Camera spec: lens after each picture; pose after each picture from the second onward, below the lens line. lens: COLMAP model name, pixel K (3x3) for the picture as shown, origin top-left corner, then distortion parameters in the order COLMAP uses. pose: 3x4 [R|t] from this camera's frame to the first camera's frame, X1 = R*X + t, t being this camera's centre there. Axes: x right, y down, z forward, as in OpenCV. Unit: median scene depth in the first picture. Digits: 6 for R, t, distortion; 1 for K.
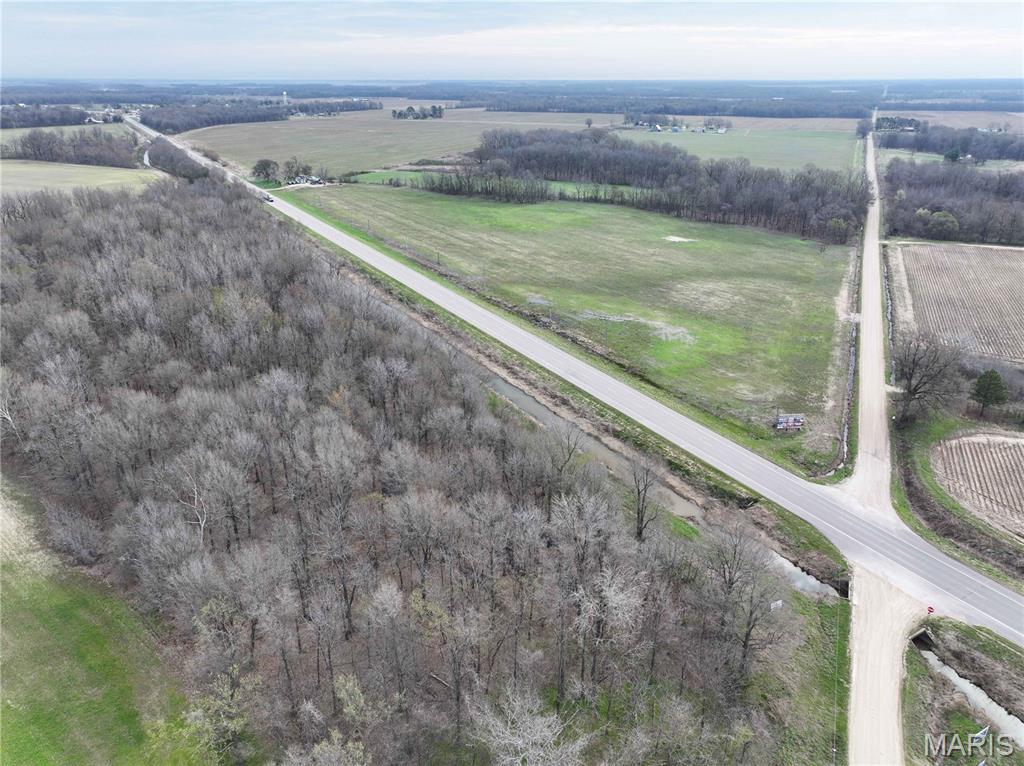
lens RADIAL K [[719.5, 0, 514.6], [0, 719.5, 384.2], [0, 0, 1]] dist [-0.005693, 0.025486]
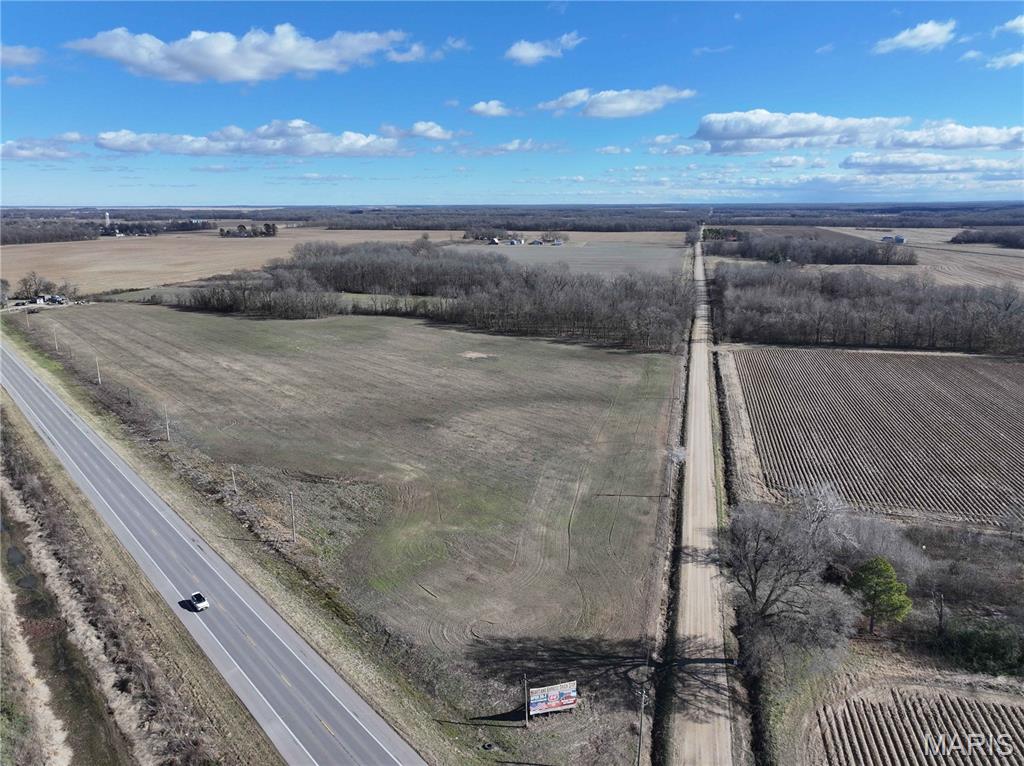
lens RADIAL K [[719.5, 0, 514.6], [0, 719.5, 384.2], [0, 0, 1]] dist [-0.005693, 0.025486]
pose [[0.983259, -0.048644, 0.175600, 0.127927], [0.075467, 0.985882, -0.149469, -0.045472], [-0.165850, 0.160218, 0.973049, 0.213598]]
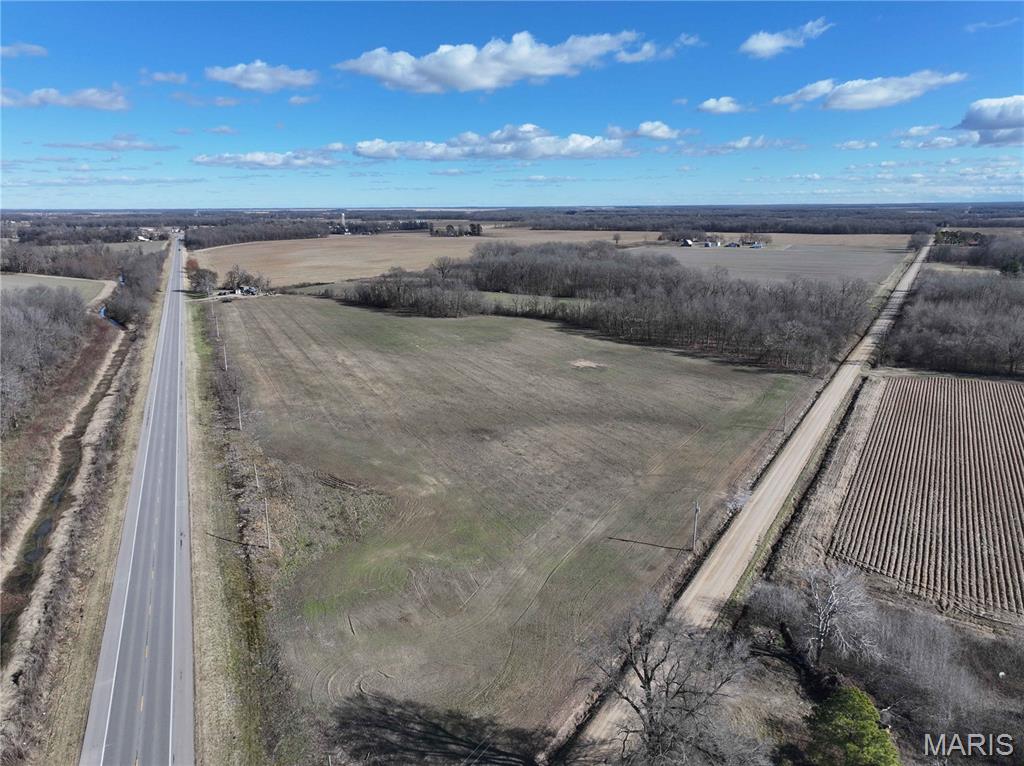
lens RADIAL K [[719.5, 0, 514.6], [0, 719.5, 384.2], [0, 0, 1]] dist [-0.005693, 0.025486]
pose [[0.993612, 0.020233, -0.111022, 0.240055], [-0.037497, 0.987092, -0.155700, -0.059537], [0.106439, 0.158869, 0.981546, 0.251007]]
